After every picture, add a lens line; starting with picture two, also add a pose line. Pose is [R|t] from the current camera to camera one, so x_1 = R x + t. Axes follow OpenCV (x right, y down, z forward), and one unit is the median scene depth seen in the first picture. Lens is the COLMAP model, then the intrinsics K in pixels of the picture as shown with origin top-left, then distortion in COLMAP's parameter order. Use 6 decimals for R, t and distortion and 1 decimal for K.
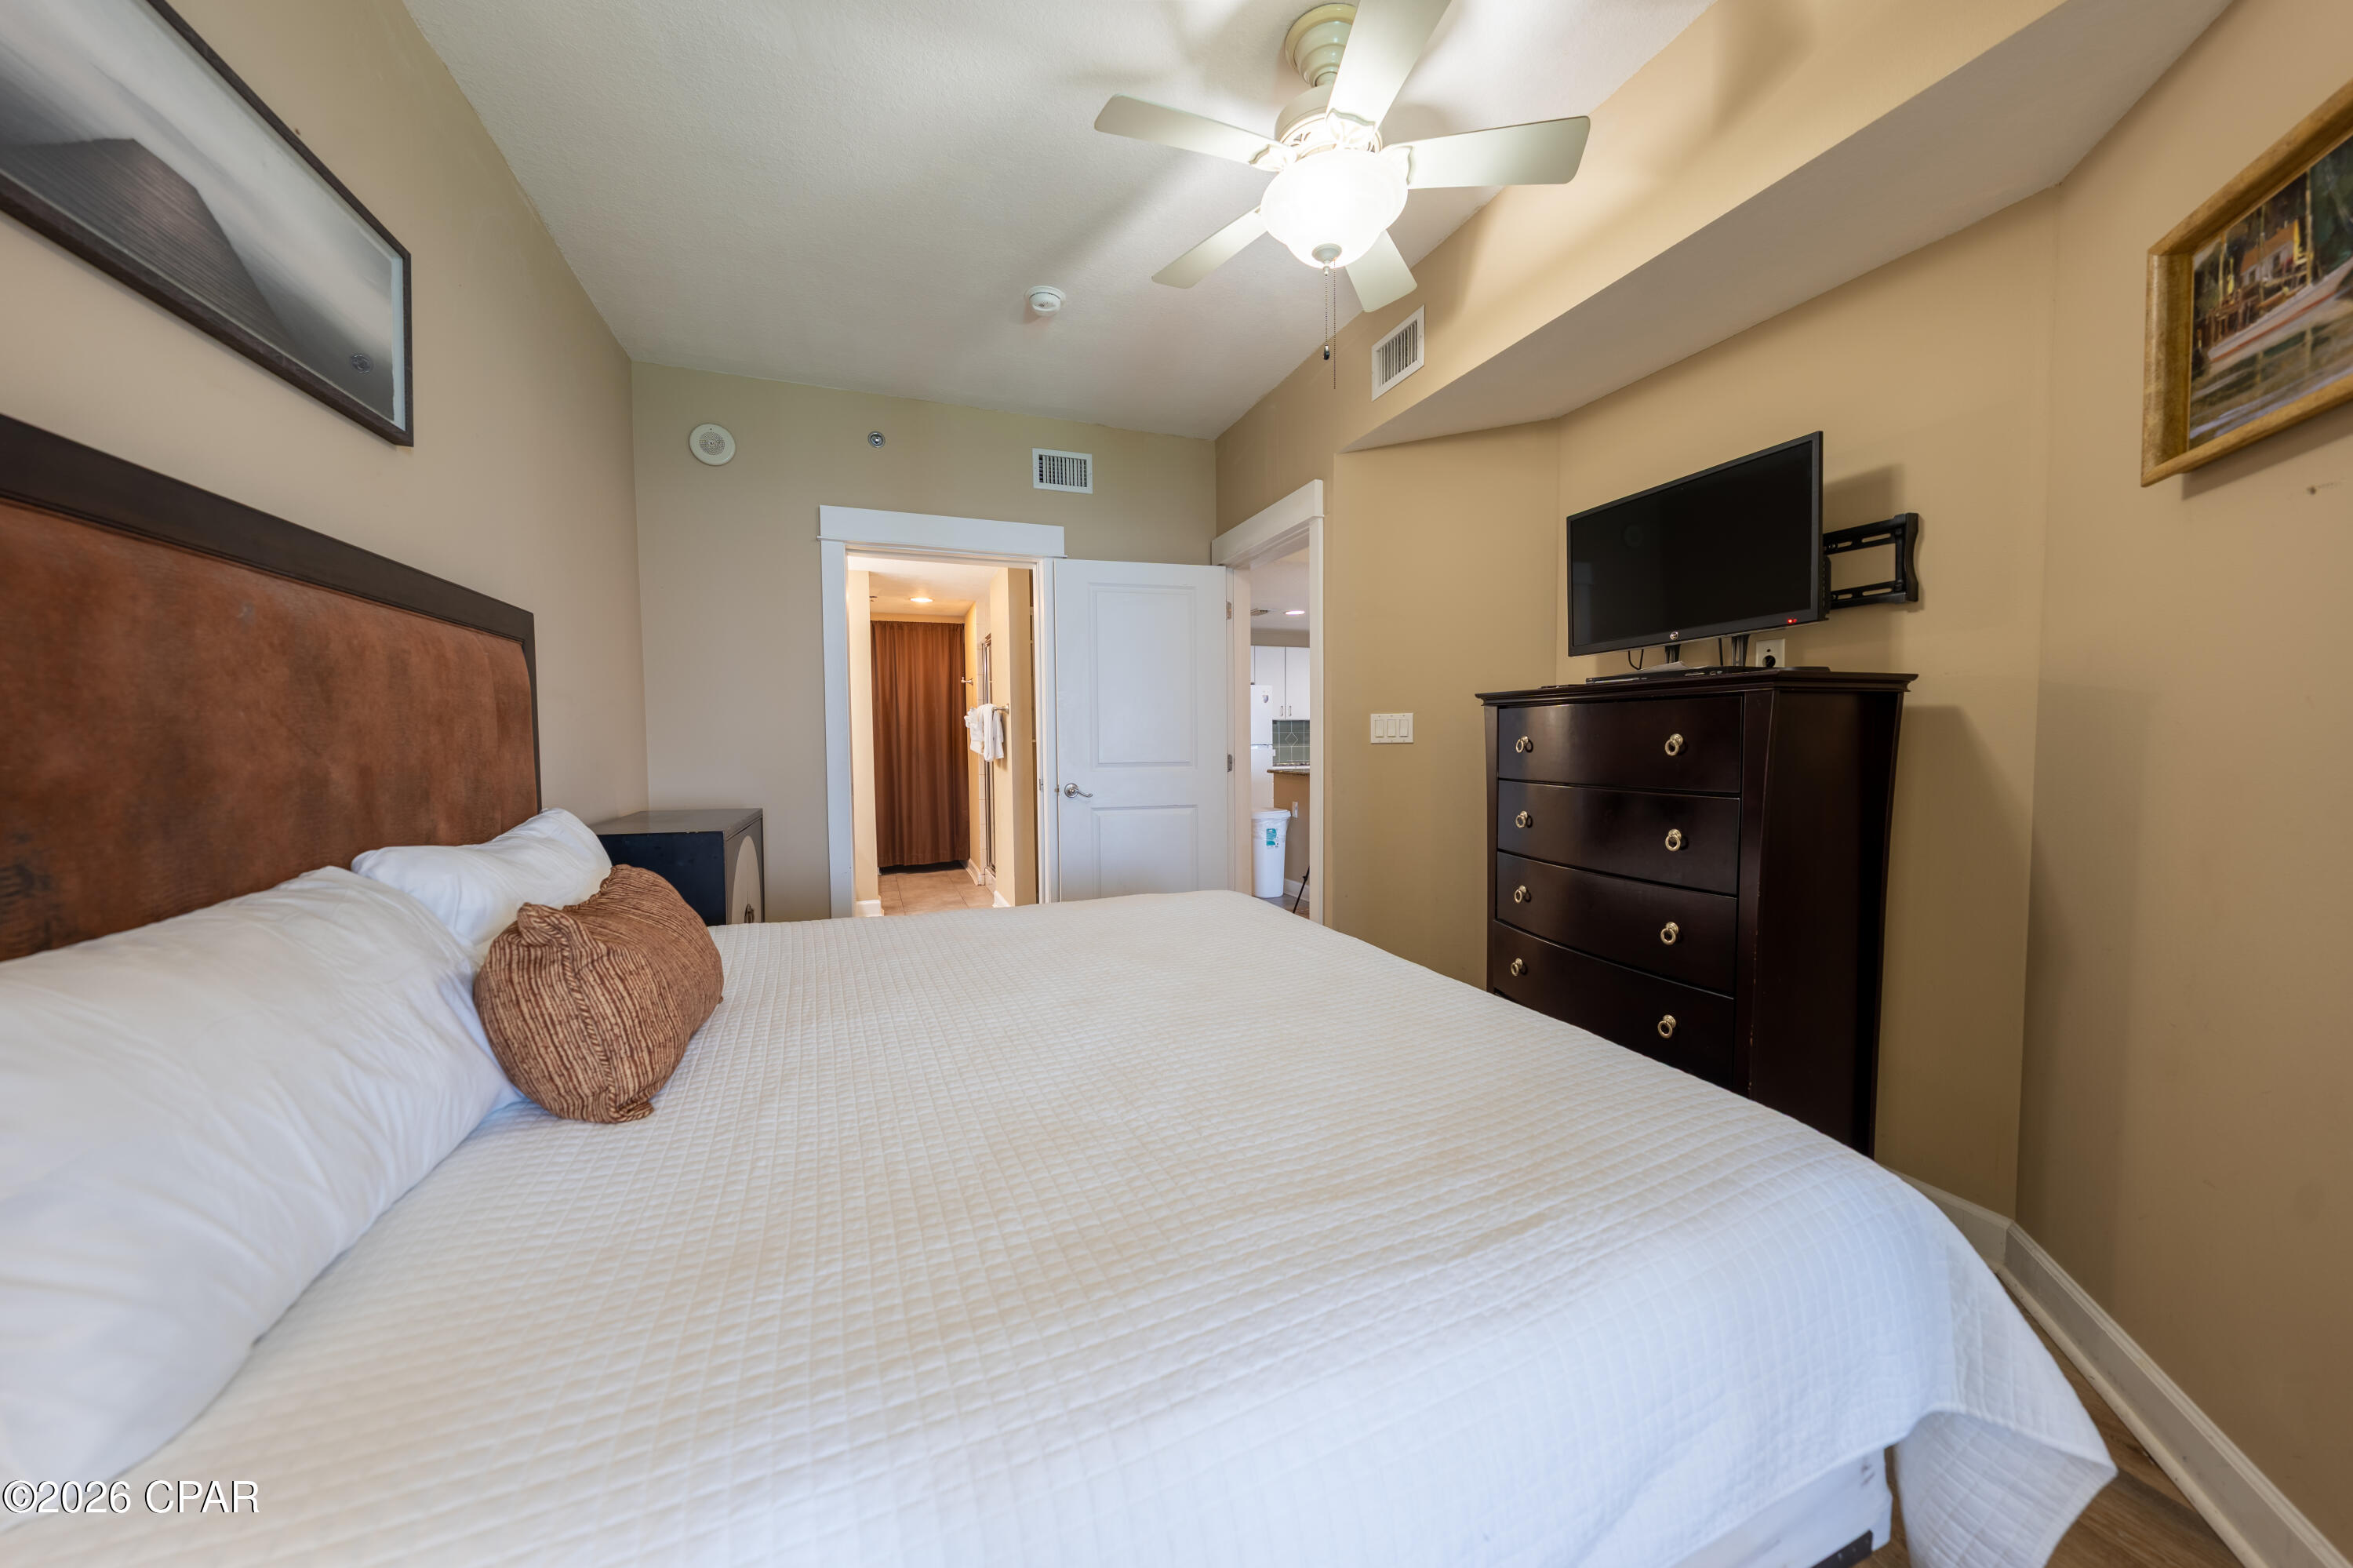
lens RADIAL K [[800.2, 0, 1174.2], [0, 800.2, 777.1], [0, 0, 1]] dist [-0.003942, 0.001037]
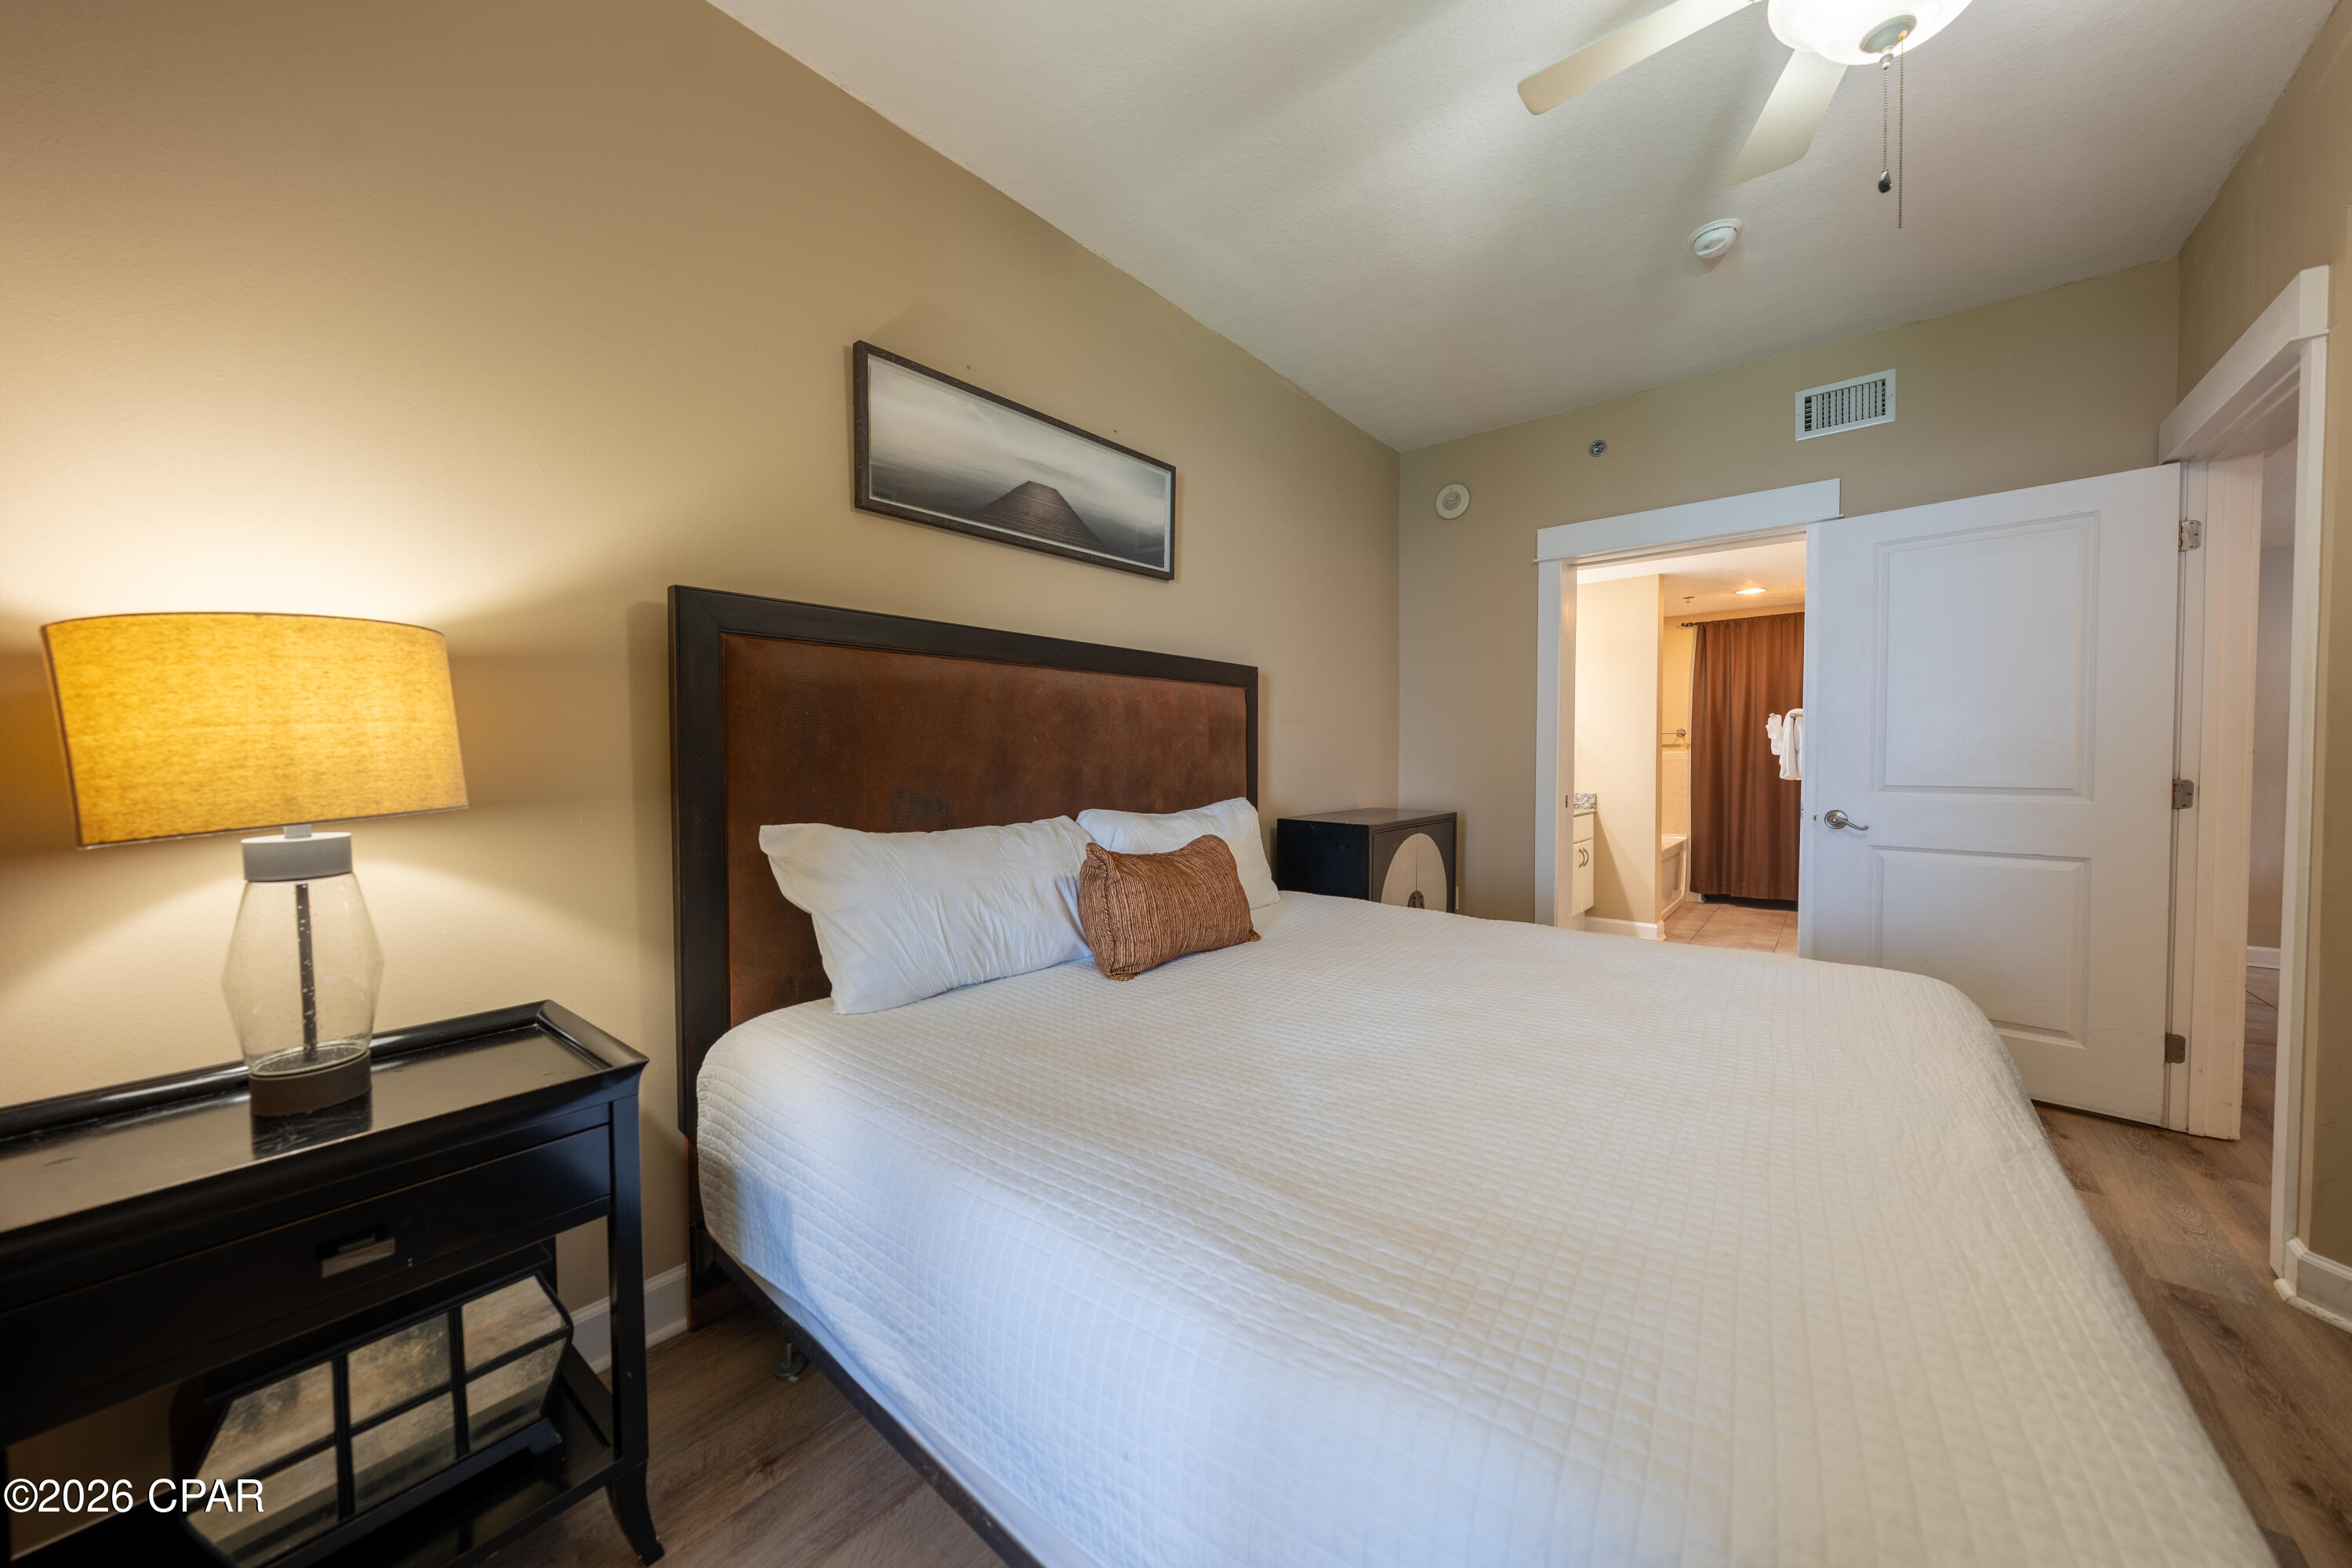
lens RADIAL K [[799.8, 0, 1192.9], [0, 799.8, 782.1], [0, 0, 1]] dist [-0.003942, 0.001037]
pose [[0.501062, 0.035363, -0.864688, 0.439767], [-0.043003, 0.998948, 0.015935, -0.008923], [0.864342, 0.029200, 0.502056, 0.152314]]
